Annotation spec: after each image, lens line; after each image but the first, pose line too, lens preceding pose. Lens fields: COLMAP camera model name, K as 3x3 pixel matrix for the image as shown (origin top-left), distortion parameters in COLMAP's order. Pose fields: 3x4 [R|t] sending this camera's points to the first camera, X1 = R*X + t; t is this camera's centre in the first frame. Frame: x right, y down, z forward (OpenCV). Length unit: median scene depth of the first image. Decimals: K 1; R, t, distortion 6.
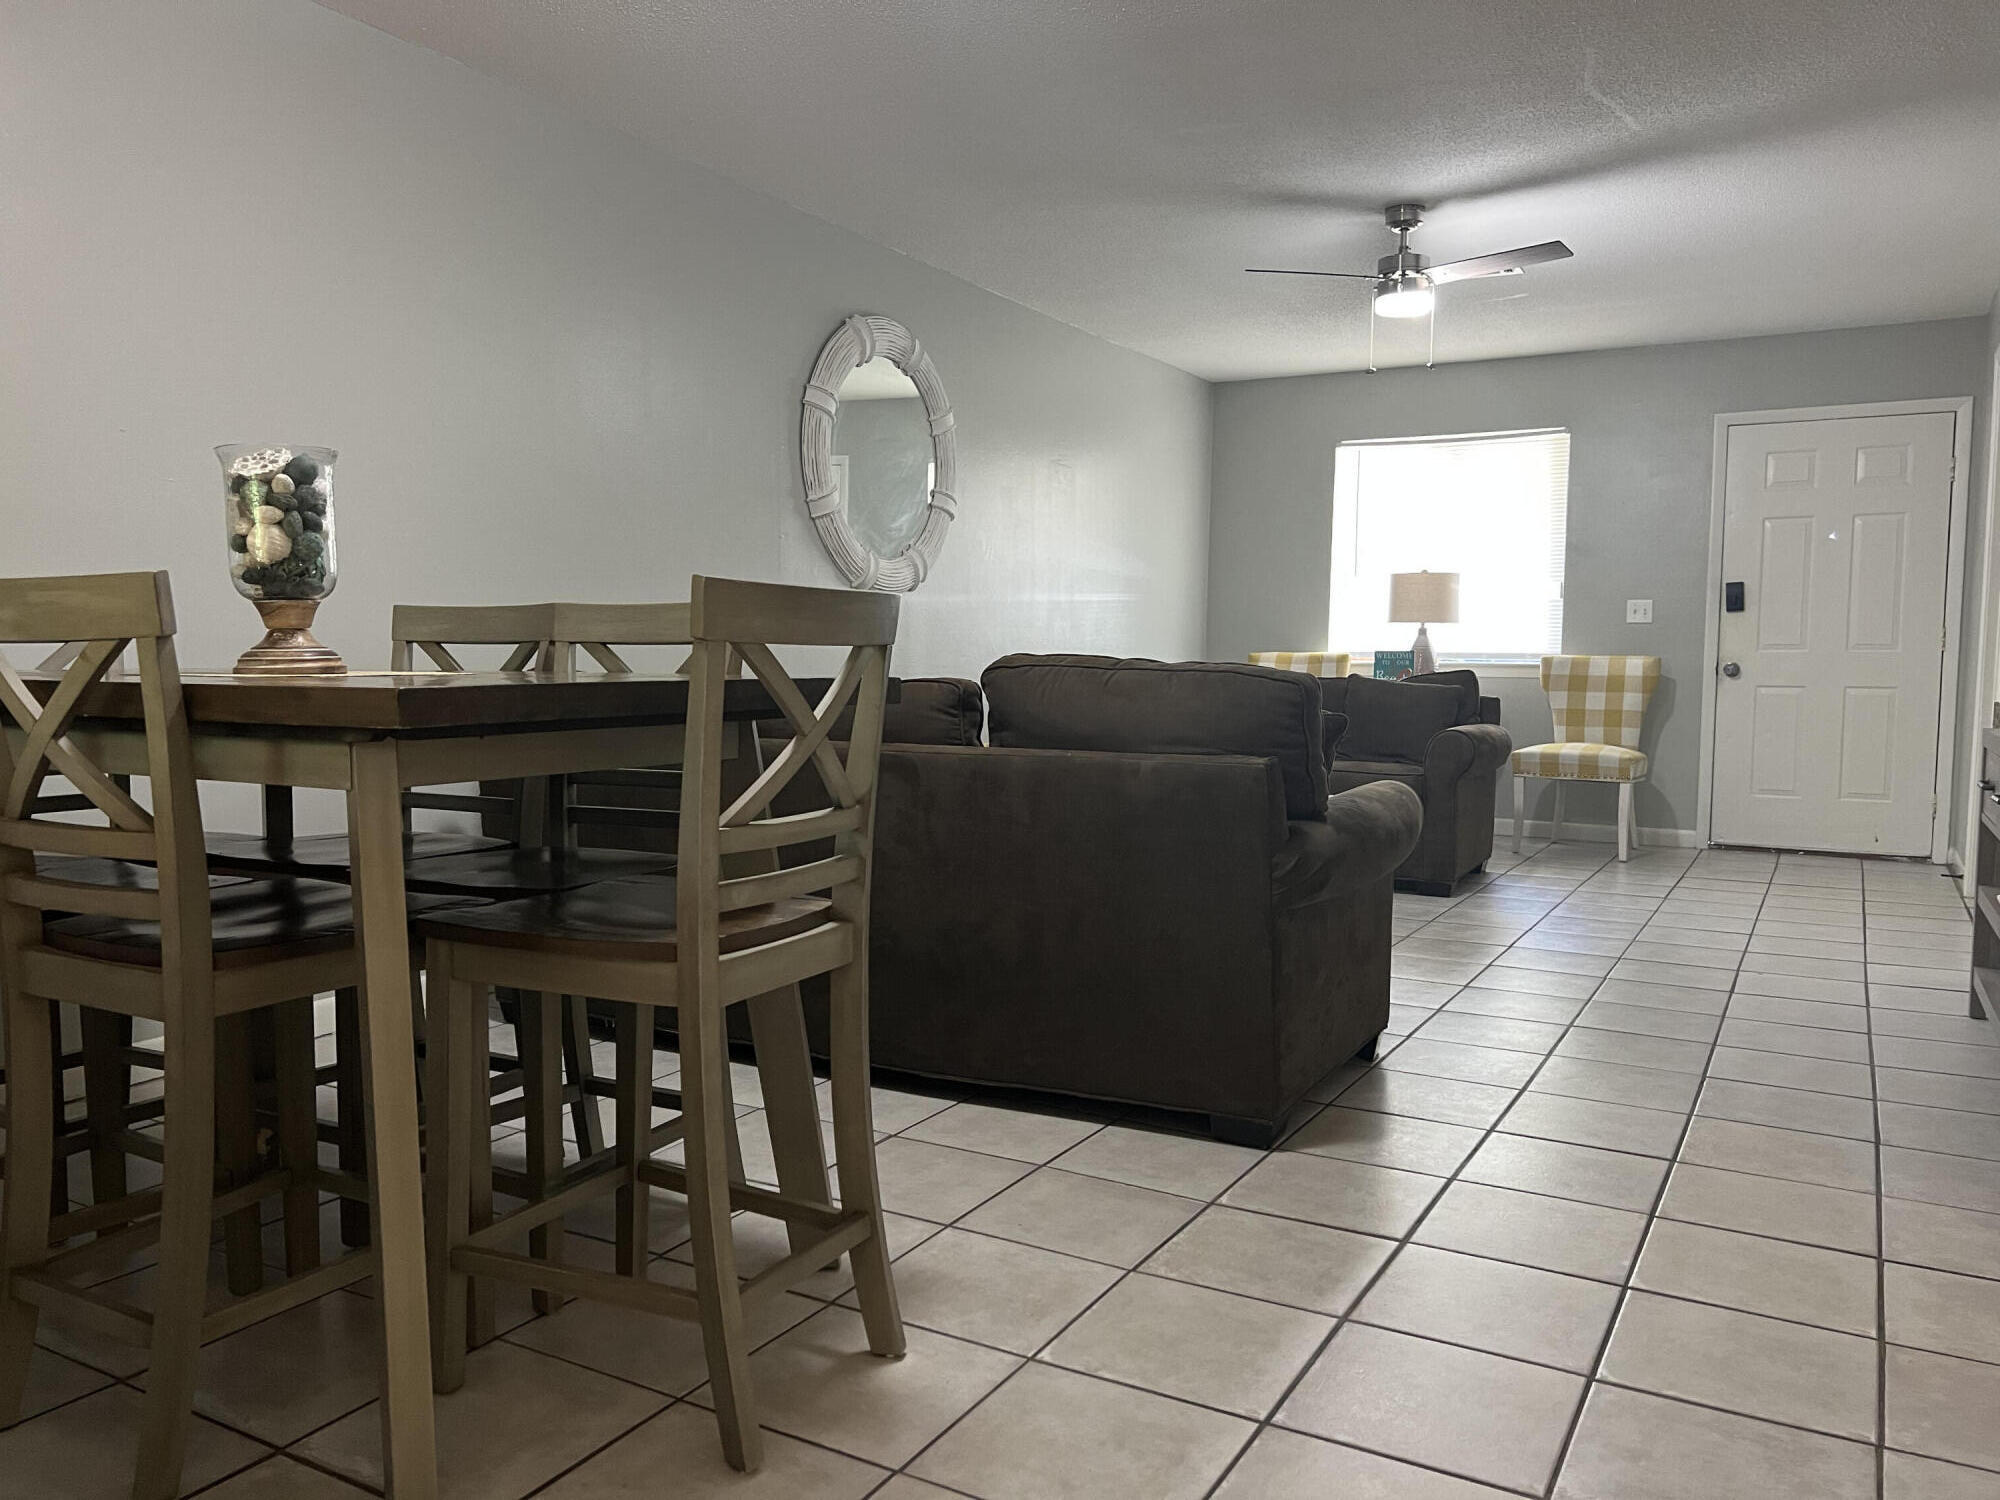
lens RADIAL K [[1511.9, 0, 991.0], [0, 1511.9, 760.1], [0, 0, 1]] dist [0.010967, -0.001035]
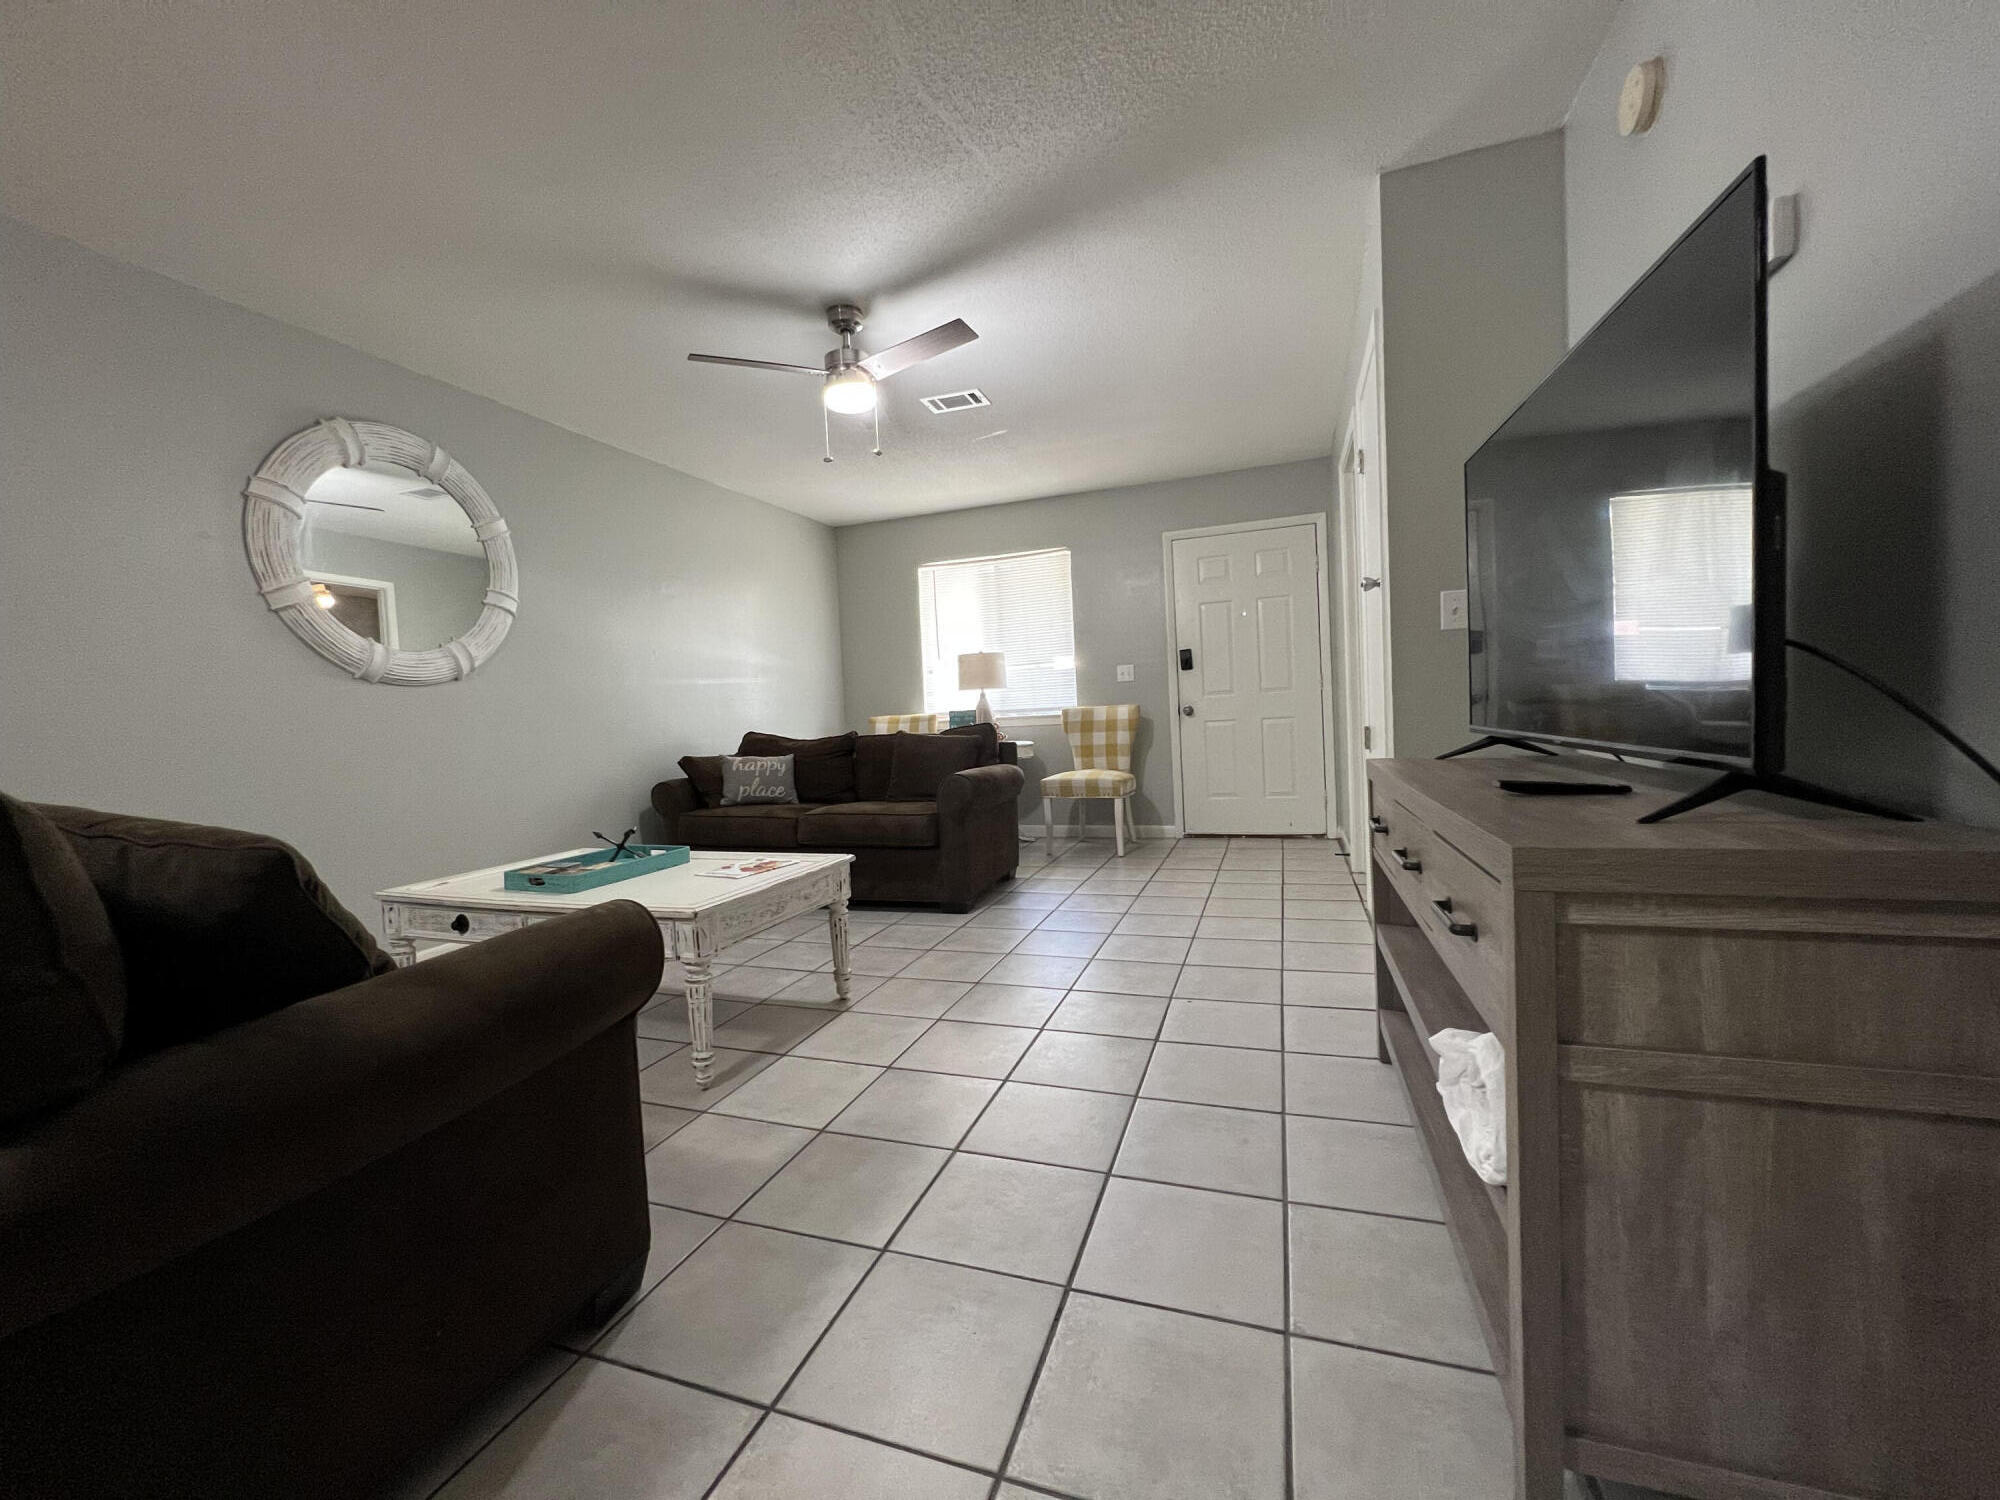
lens RADIAL K [[794.9, 0, 1007.1], [0, 794.9, 740.2], [0, 0, 1]] dist [-0.000905, -0.000258]
pose [[0.982031, -0.062154, 0.178189, 0.188310], [0.069722, 0.996898, -0.036519, -0.016946], [-0.175366, 0.048287, 0.983318, 0.300481]]
